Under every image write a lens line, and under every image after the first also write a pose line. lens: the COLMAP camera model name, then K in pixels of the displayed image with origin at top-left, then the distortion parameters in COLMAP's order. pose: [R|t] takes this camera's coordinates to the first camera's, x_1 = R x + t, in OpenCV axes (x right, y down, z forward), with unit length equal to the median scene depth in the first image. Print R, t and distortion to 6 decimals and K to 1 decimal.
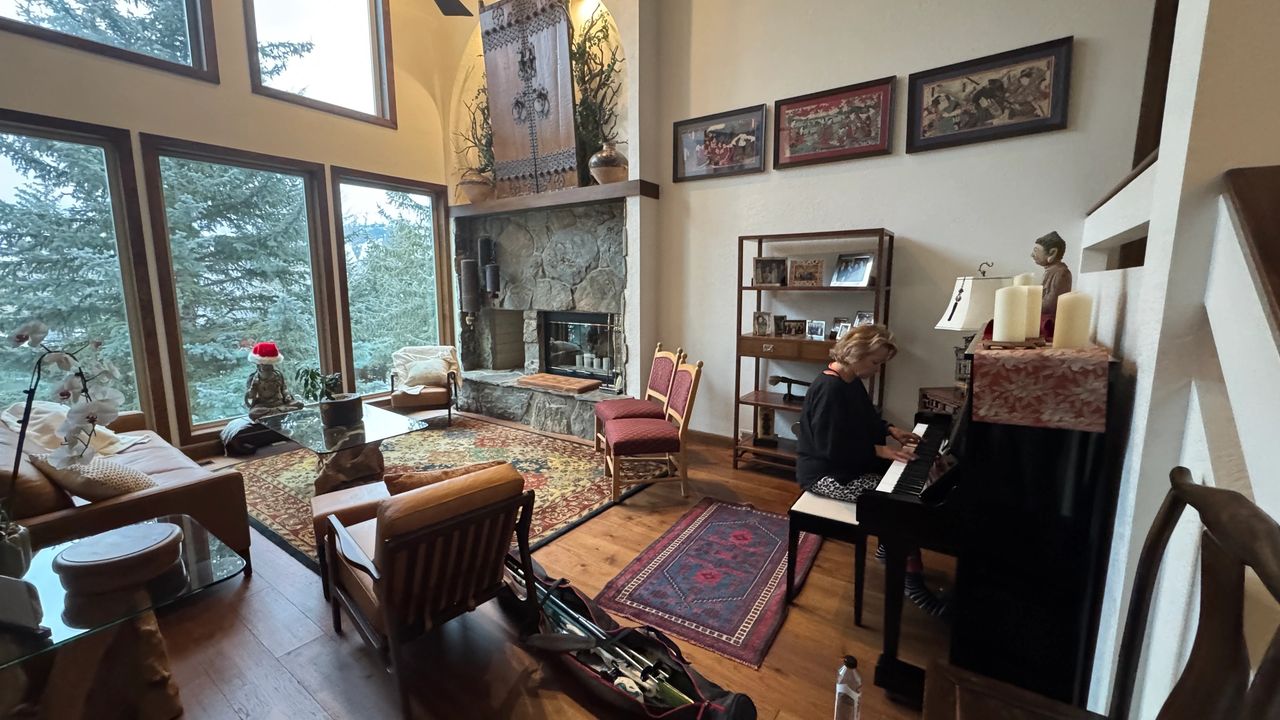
lens RADIAL K [[516.3, 0, 640.6], [0, 516.3, 361.1], [0, 0, 1]] dist [0.000216, 0.000068]
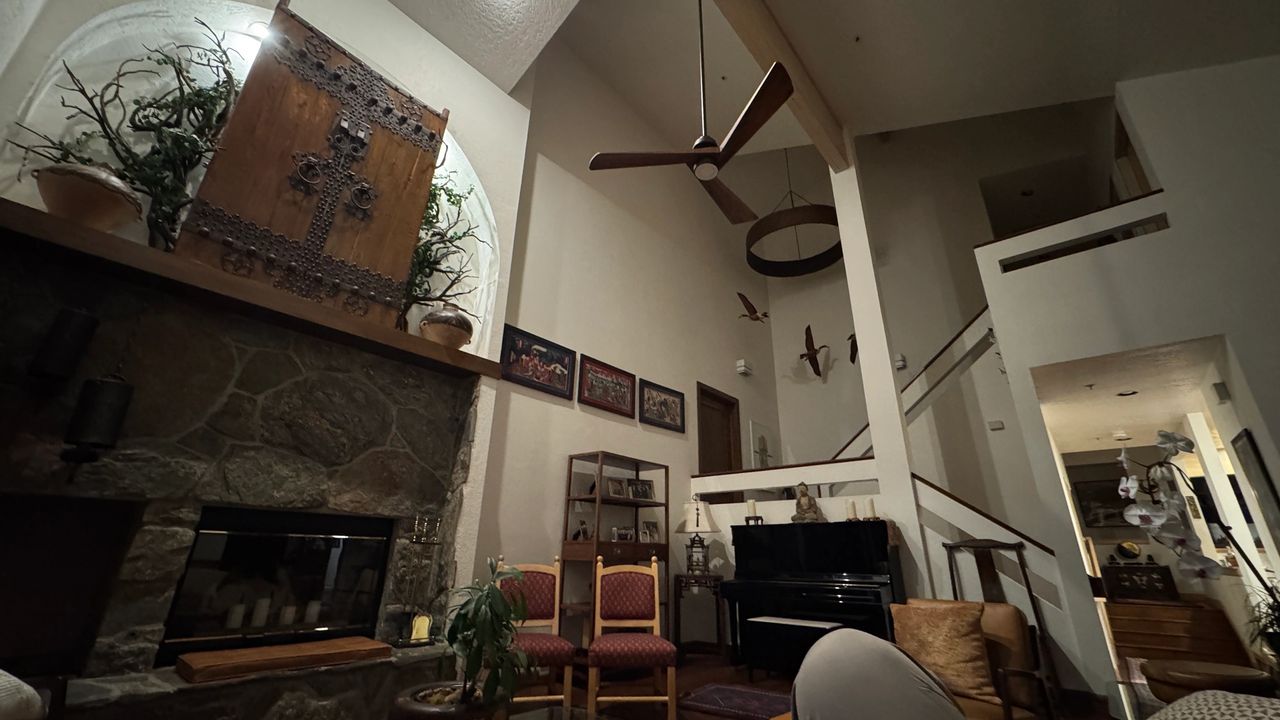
lens RADIAL K [[516.3, 0, 641.0], [0, 516.3, 356.1], [0, 0, 1]] dist [0.000216, 0.000068]
pose [[0.083638, 0.368103, 0.926016, -0.981762], [0.139022, 0.915874, -0.376627, 0.015854], [-0.986751, 0.160237, 0.025427, 0.862043]]
